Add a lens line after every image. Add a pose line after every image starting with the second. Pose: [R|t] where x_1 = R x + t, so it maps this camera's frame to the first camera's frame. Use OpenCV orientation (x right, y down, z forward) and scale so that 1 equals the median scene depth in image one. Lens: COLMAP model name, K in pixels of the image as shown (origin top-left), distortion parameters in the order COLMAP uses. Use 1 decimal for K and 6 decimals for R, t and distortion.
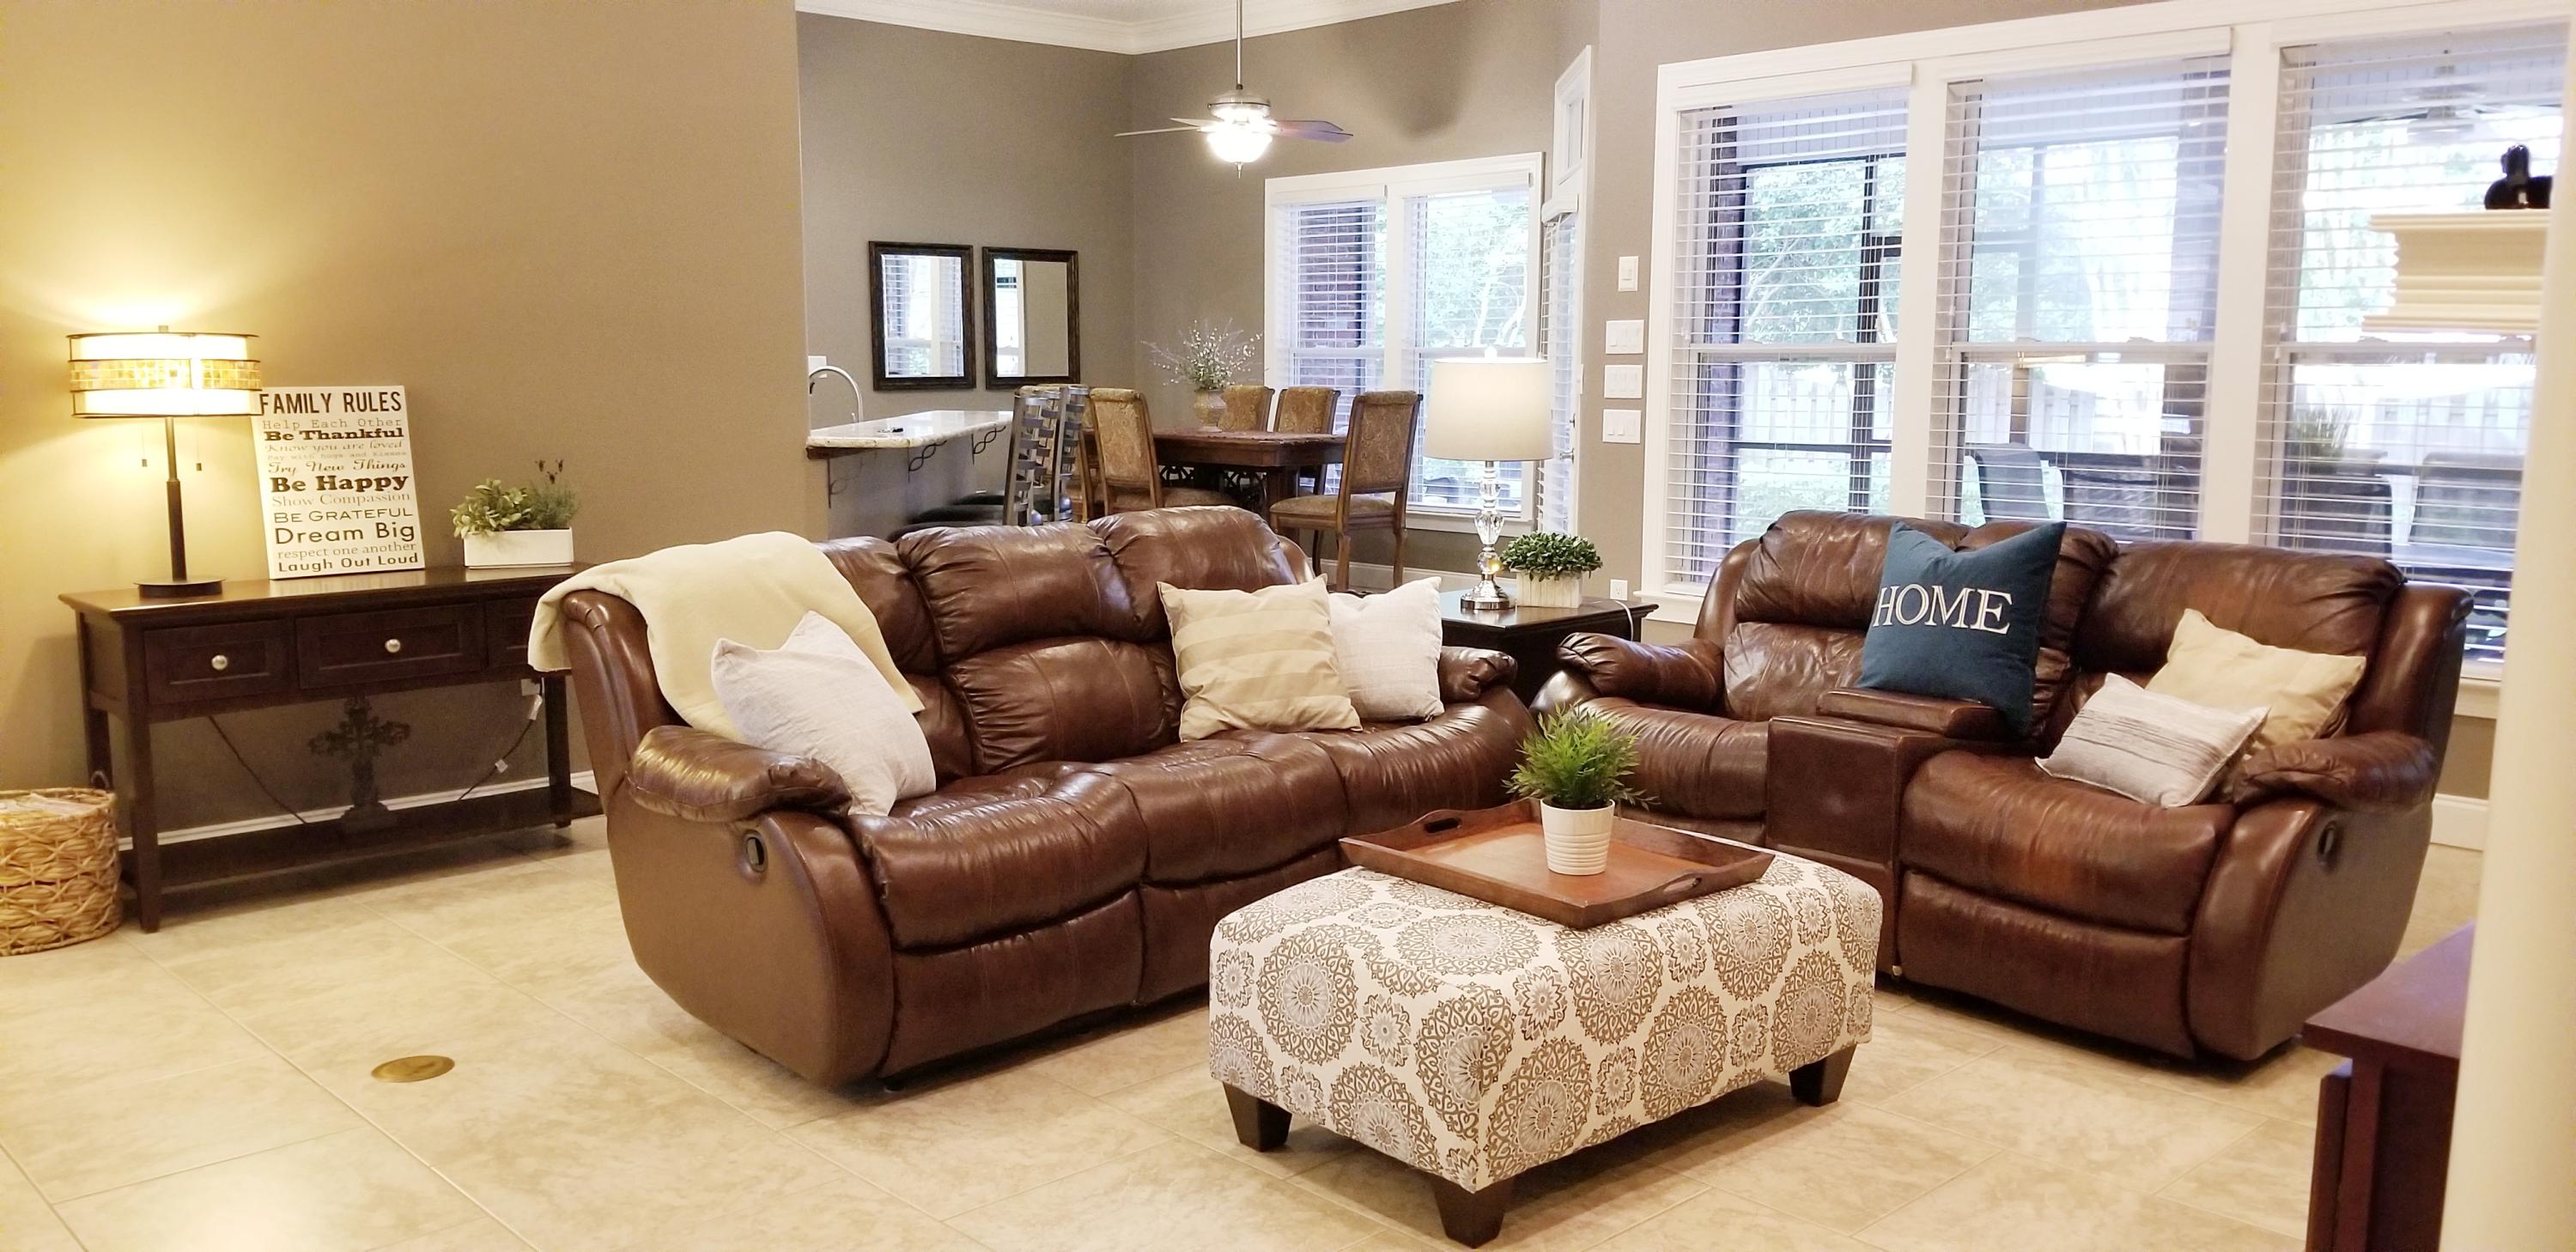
lens RADIAL K [[2022.2, 0, 1280.5], [0, 2022.2, 631.8], [0, 0, 1]] dist [0.050938, -0.014839]
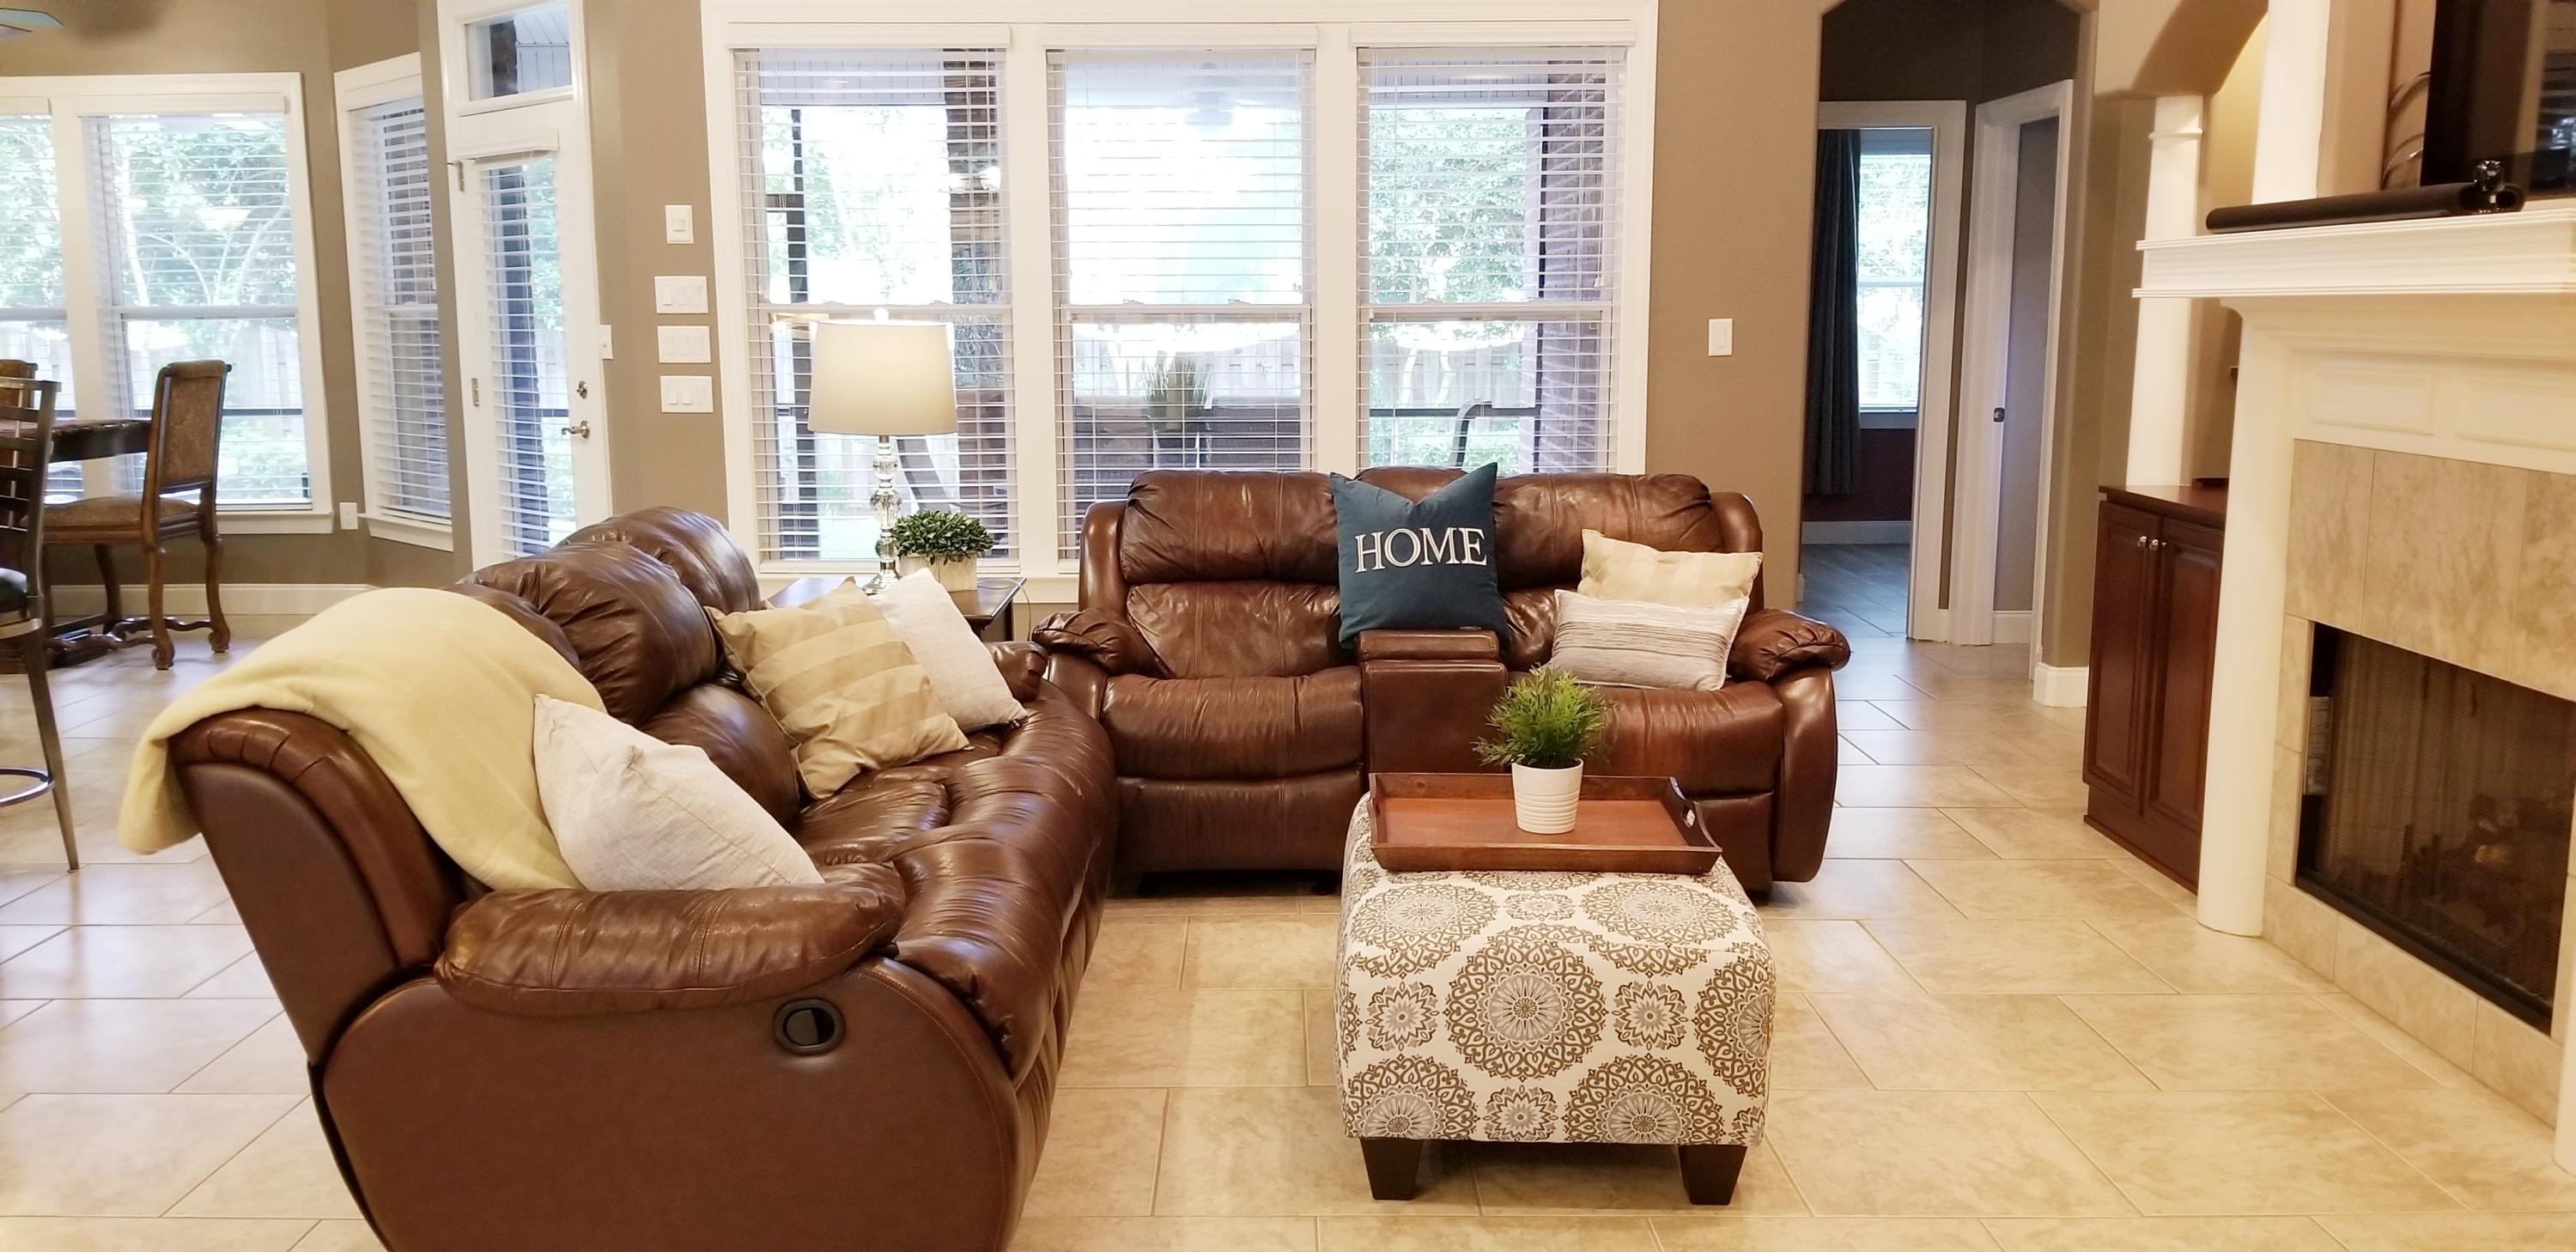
lens RADIAL K [[2022.2, 0, 1281.9], [0, 2022.2, 629.7], [0, 0, 1]] dist [0.050938, -0.014839]
pose [[0.687431, -0.119346, 0.716377, -0.514735], [0.105692, 0.992344, 0.063901, -0.046243], [-0.718518, 0.031788, 0.694781, 0.311182]]
